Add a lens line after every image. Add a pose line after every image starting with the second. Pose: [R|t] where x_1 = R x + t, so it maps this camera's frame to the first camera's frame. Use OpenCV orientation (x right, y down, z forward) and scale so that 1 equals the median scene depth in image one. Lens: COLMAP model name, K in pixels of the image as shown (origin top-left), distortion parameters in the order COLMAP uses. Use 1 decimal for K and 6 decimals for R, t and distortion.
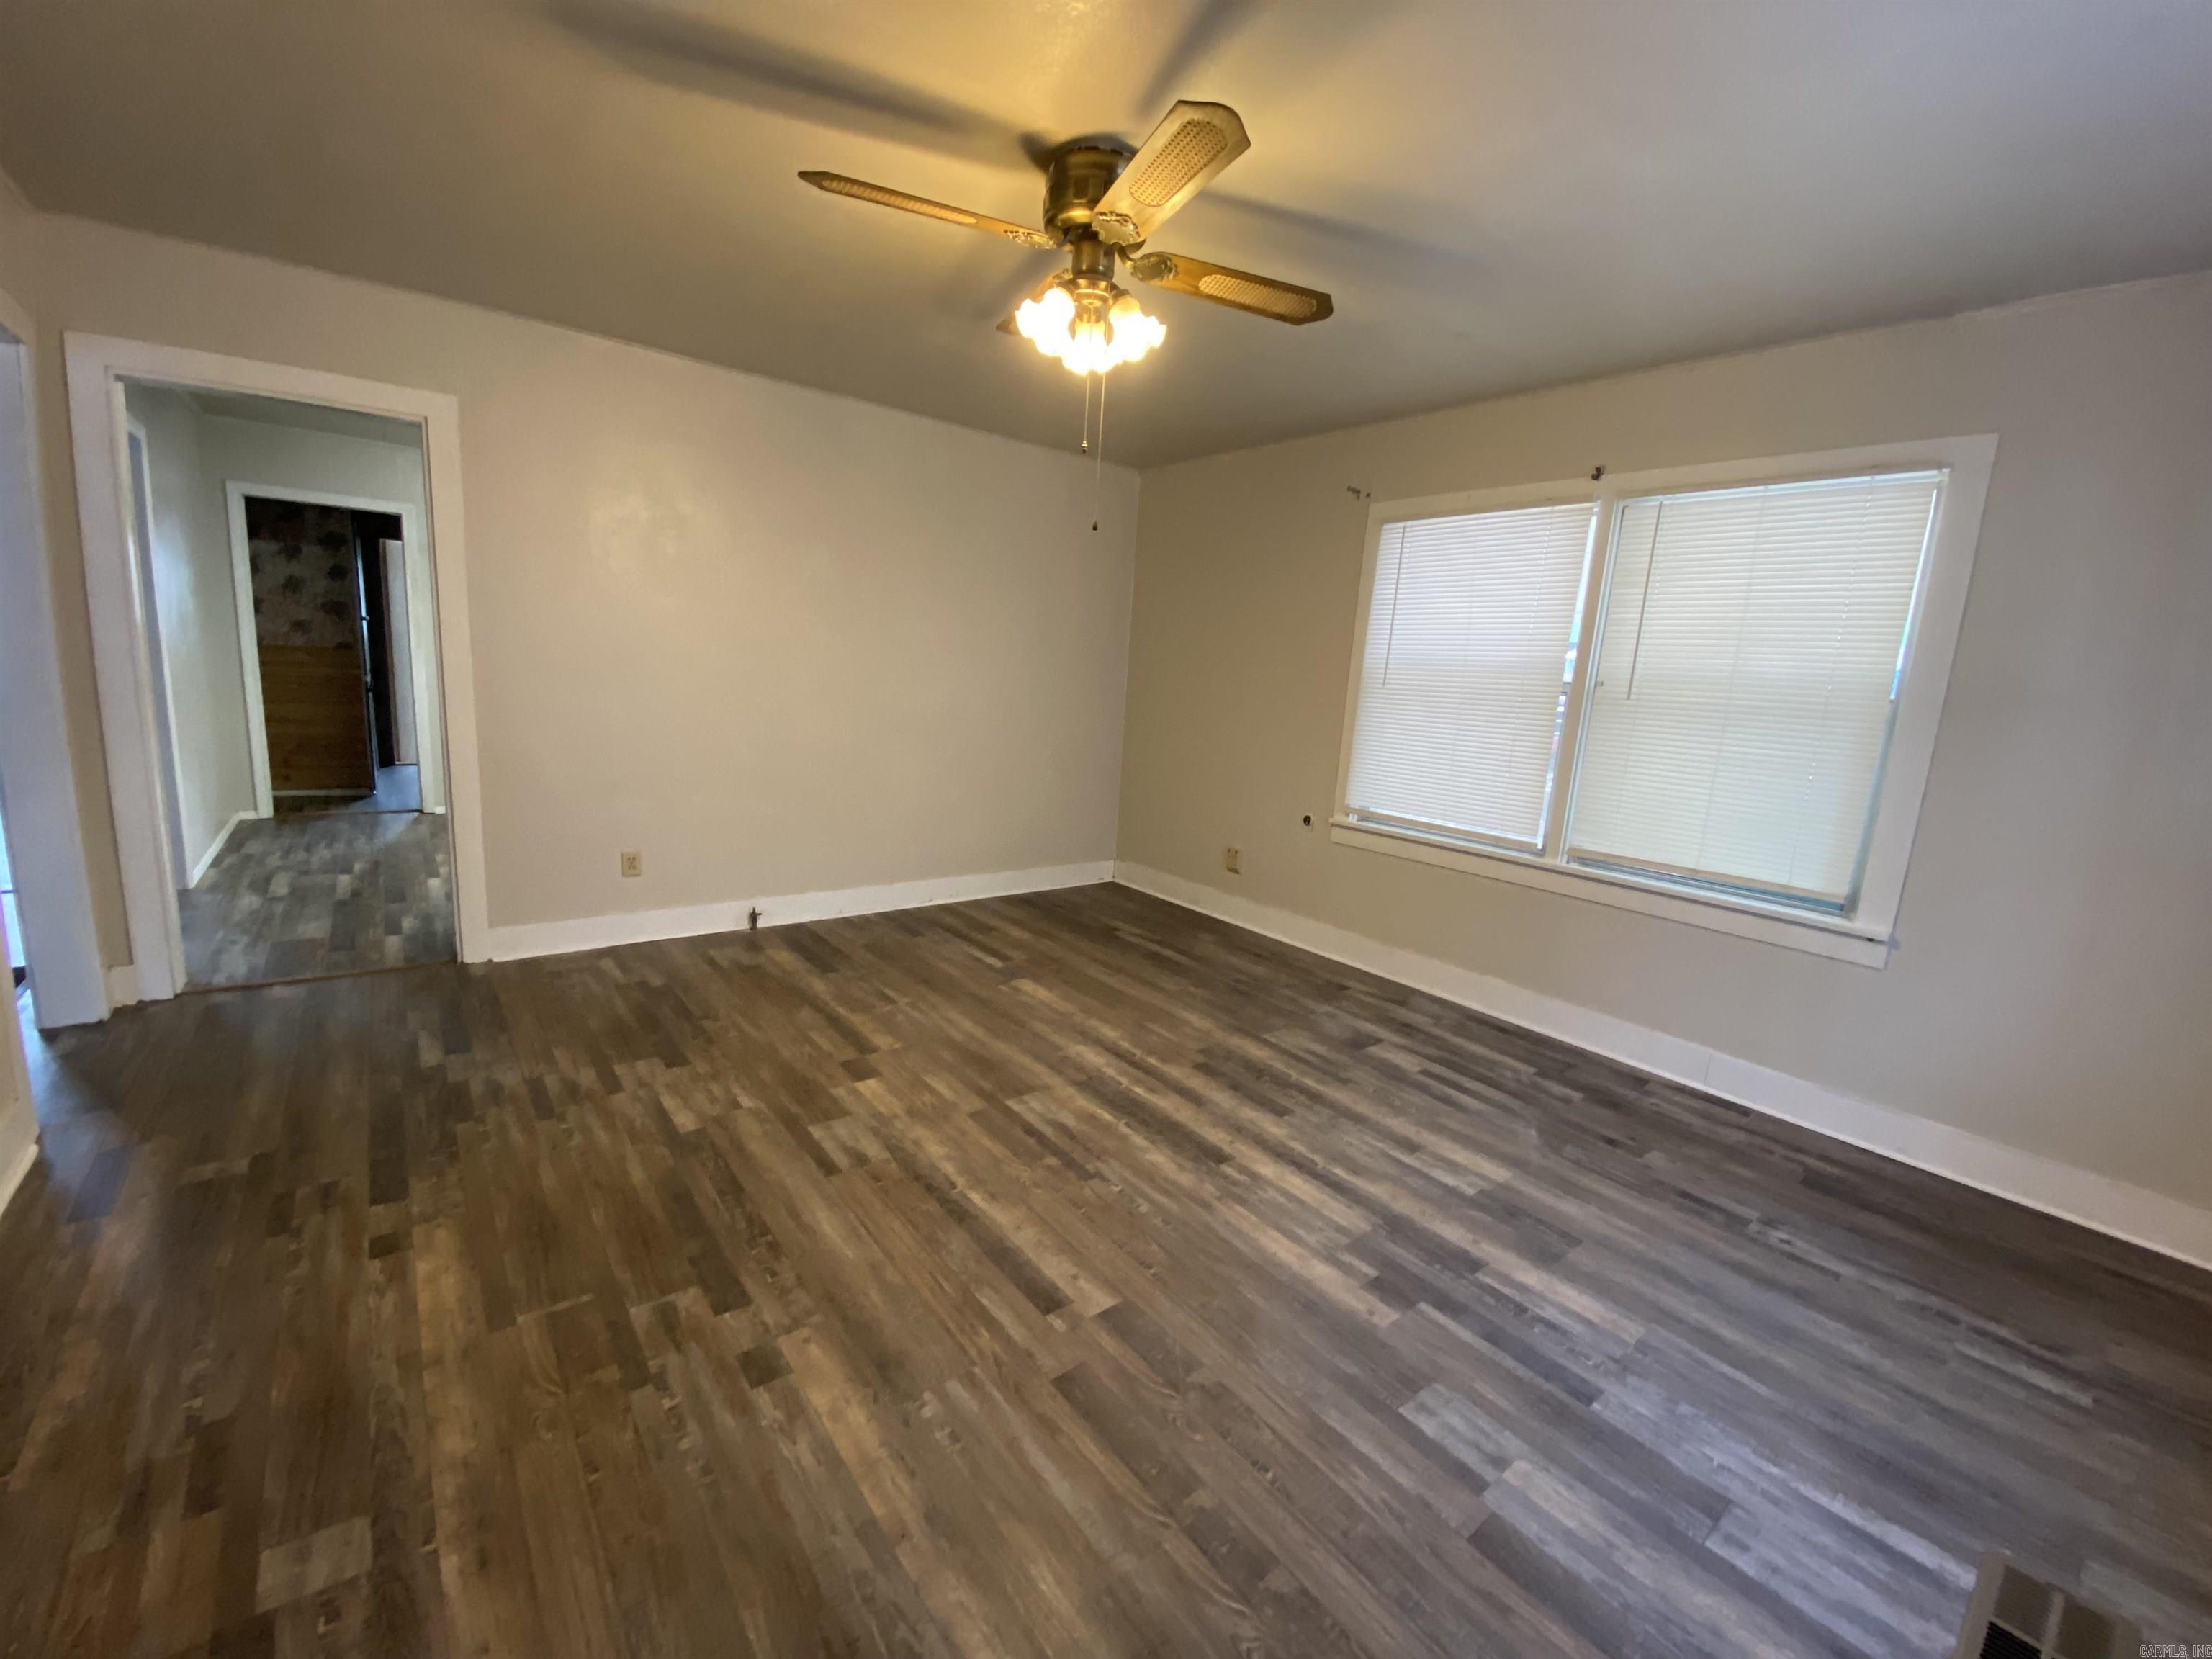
lens RADIAL K [[886.9, 0, 1122.3], [0, 886.9, 823.5], [0, 0, 1]] dist [0.008982, -0.008040]
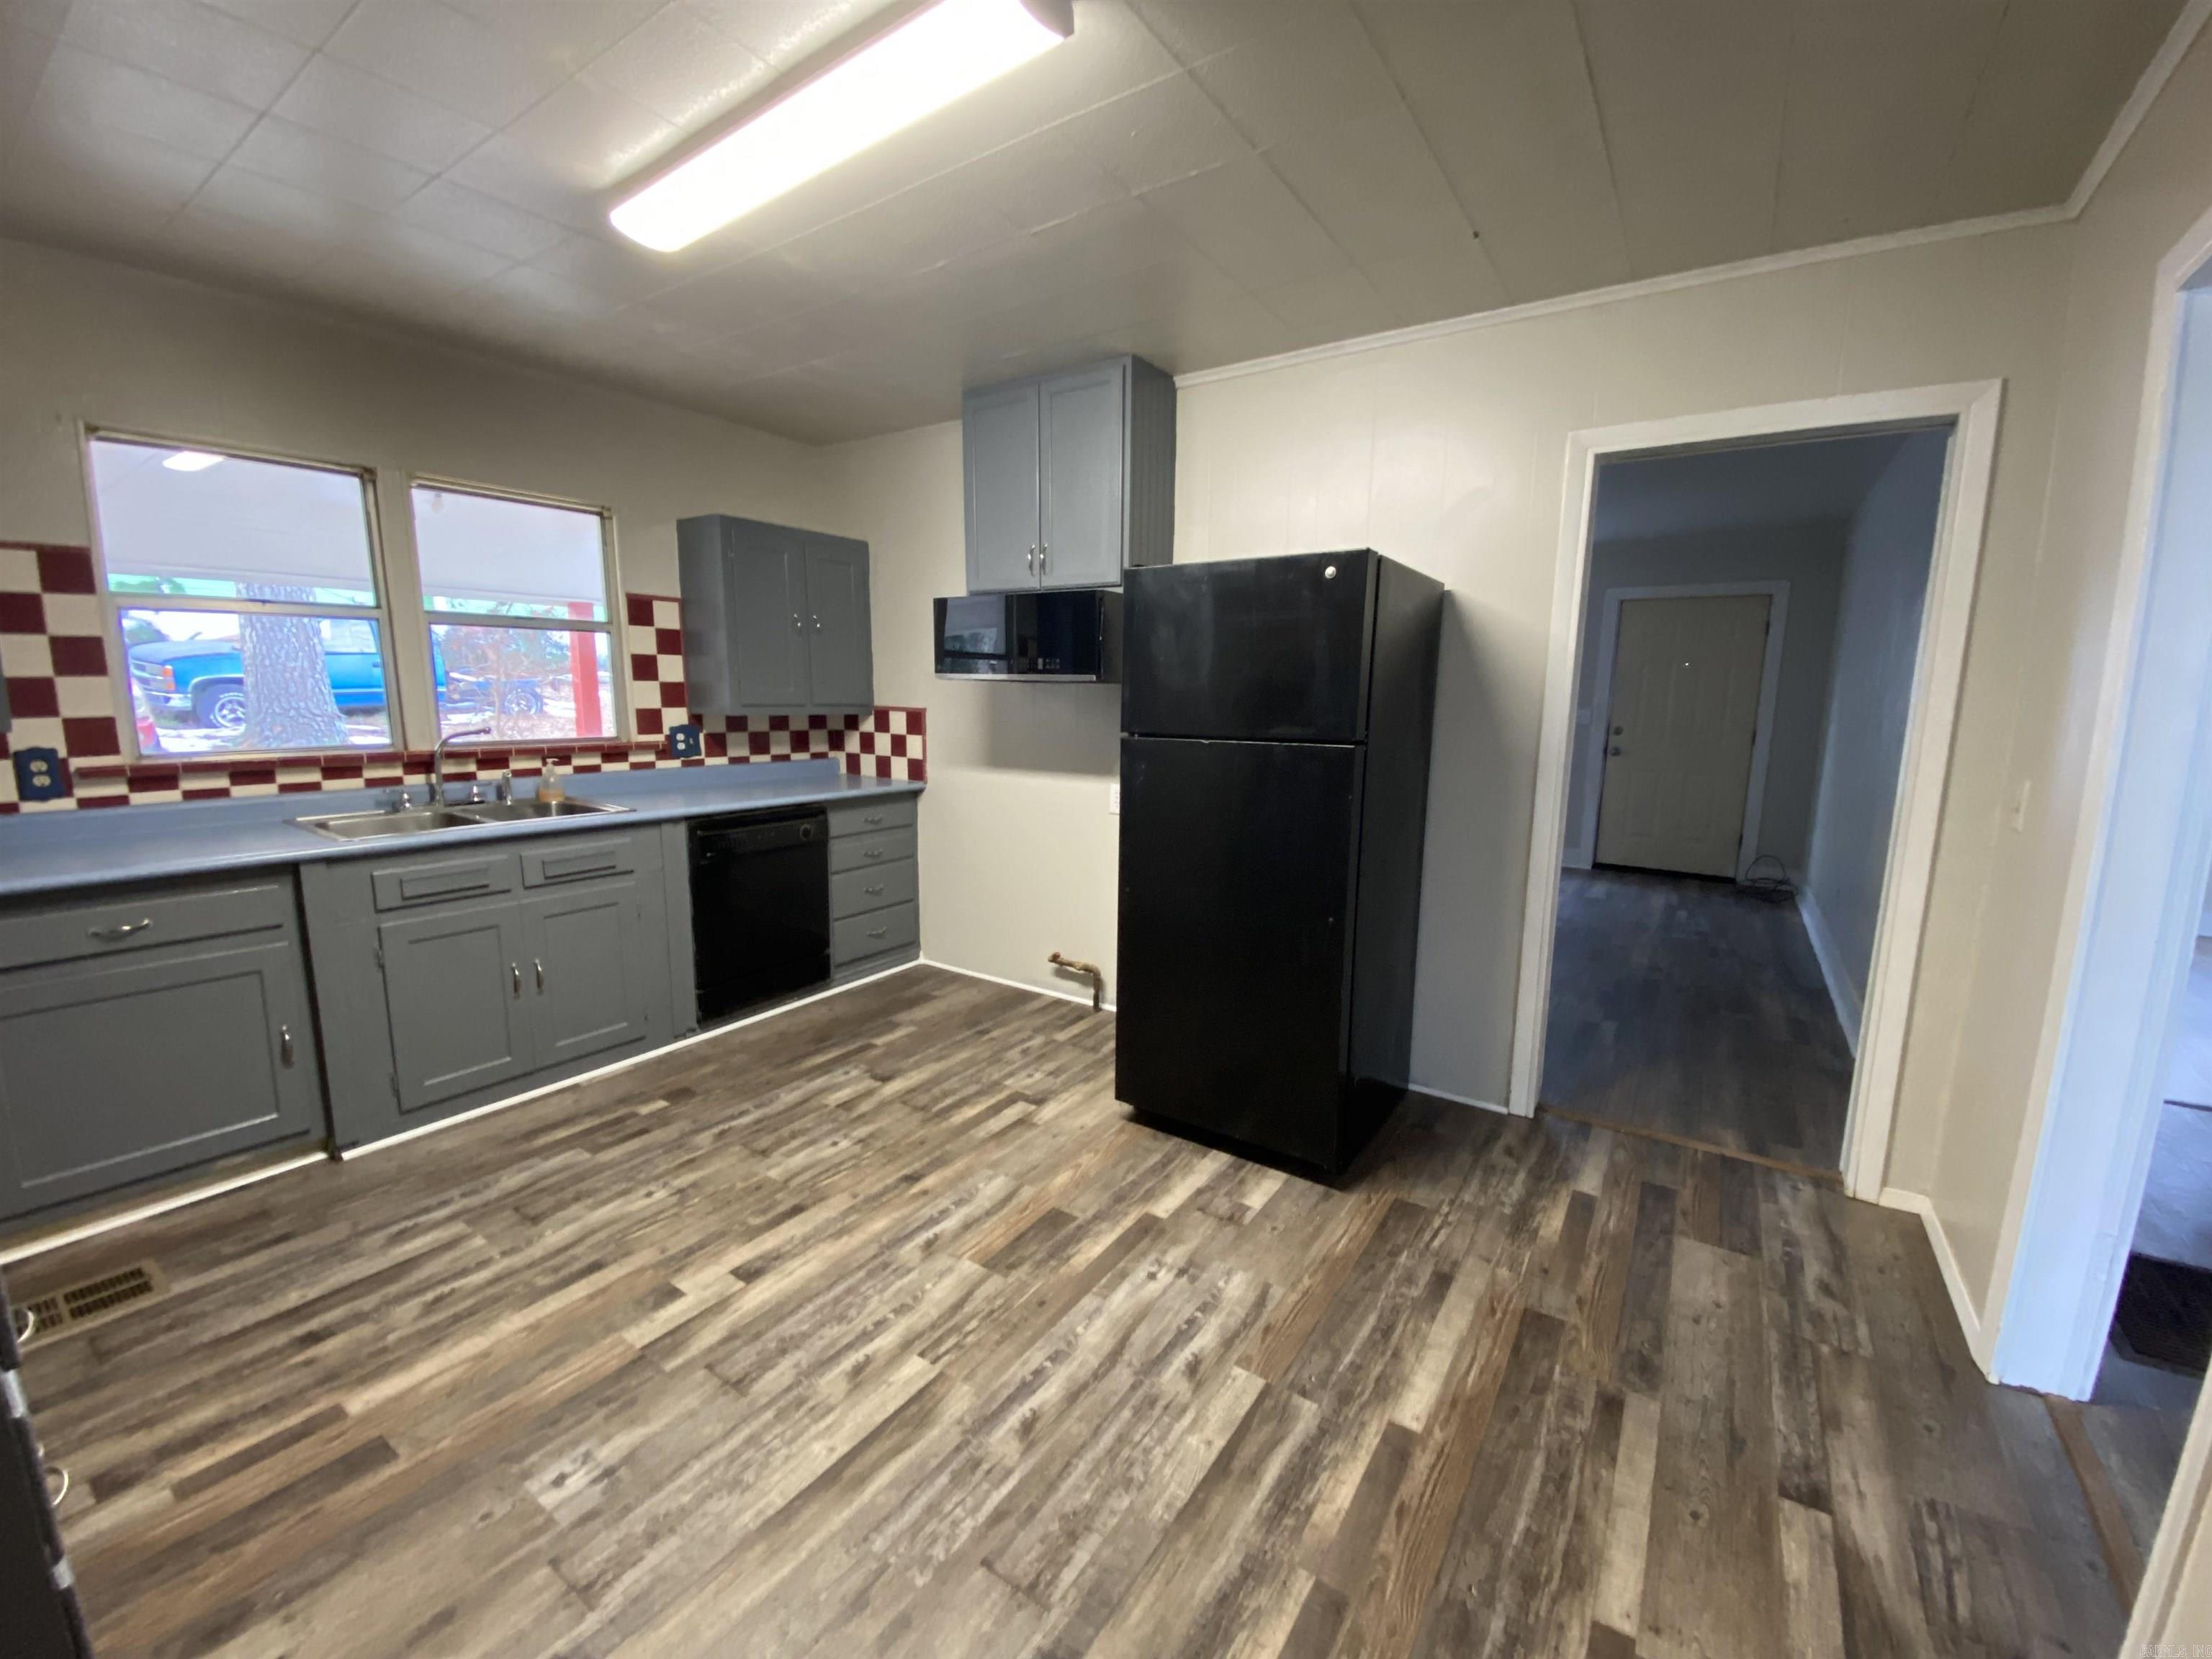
lens RADIAL K [[886.9, 0, 1099.6], [0, 886.9, 825.7], [0, 0, 1]] dist [0.008982, -0.008040]
pose [[-0.274844, -0.212530, 0.937705, -1.734709], [0.139426, 0.956146, 0.257576, -0.463129], [-0.951326, 0.201534, -0.233159, 1.956151]]
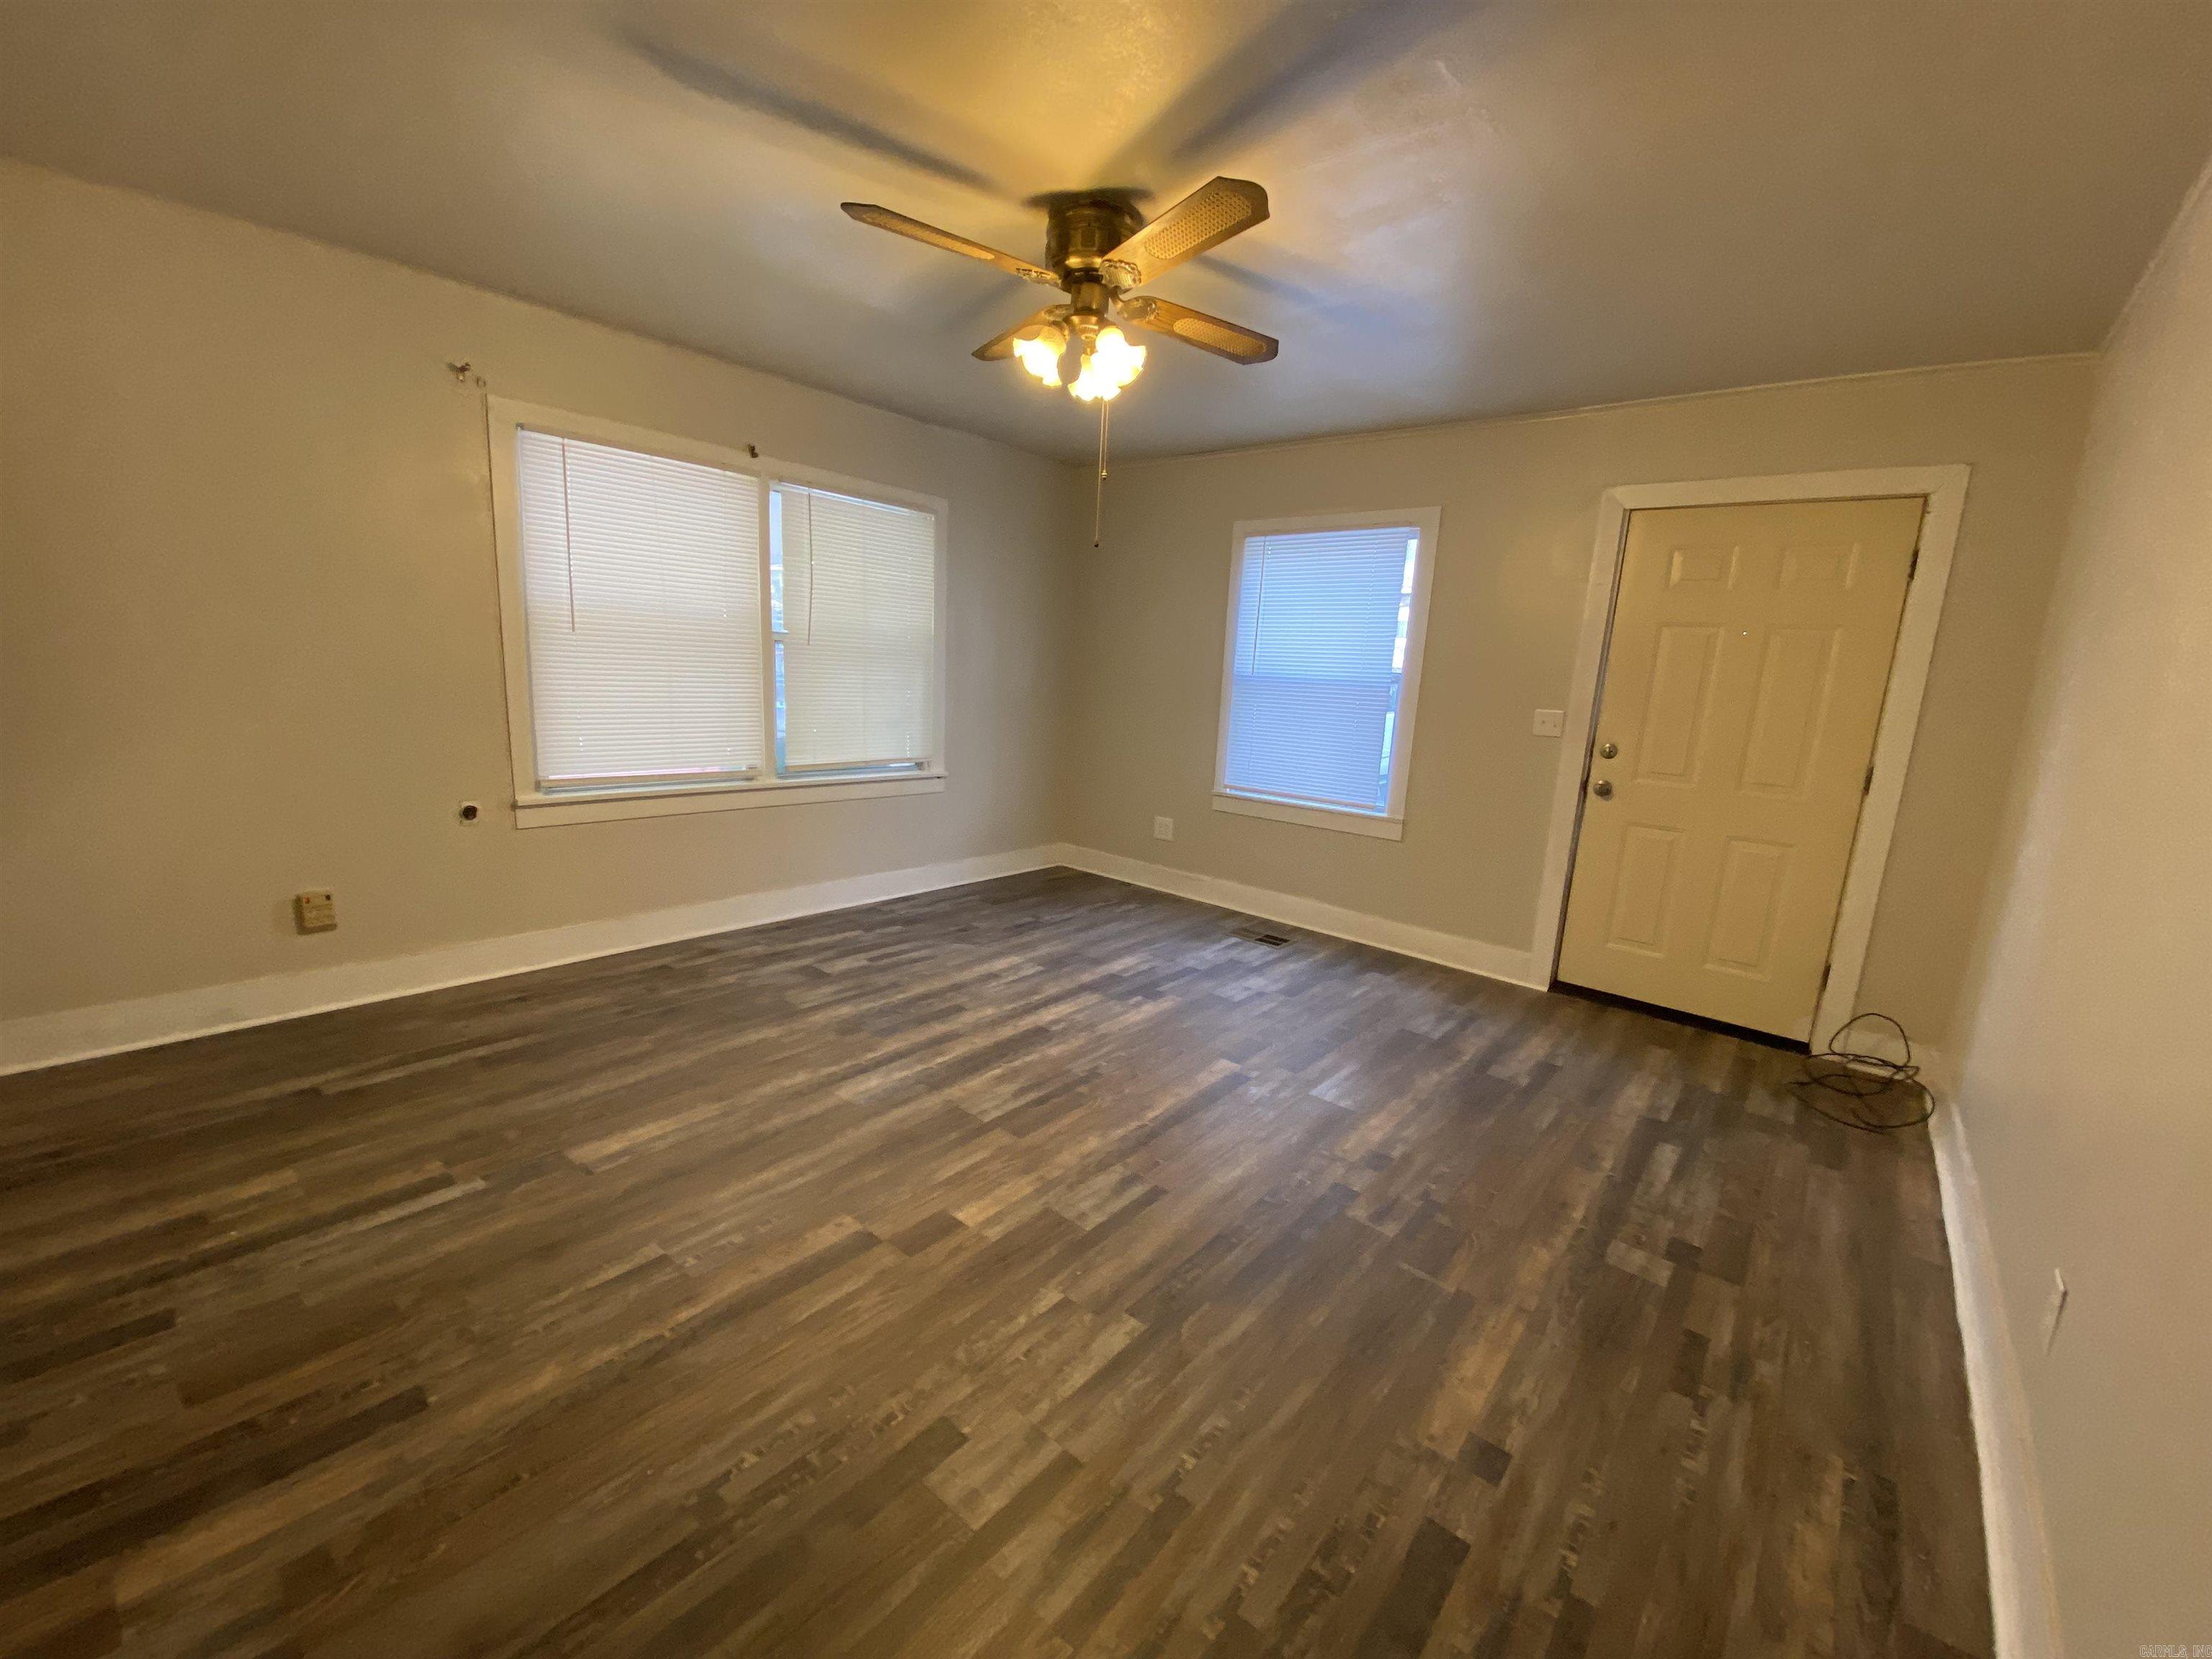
lens RADIAL K [[886.9, 0, 1103.5], [0, 886.9, 818.0], [0, 0, 1]] dist [0.008982, -0.008040]
pose [[-0.176813, -0.245341, 0.953176, -0.964158], [0.106498, 0.957980, 0.266332, -0.232081], [-0.978466, 0.148603, -0.143255, 0.949198]]
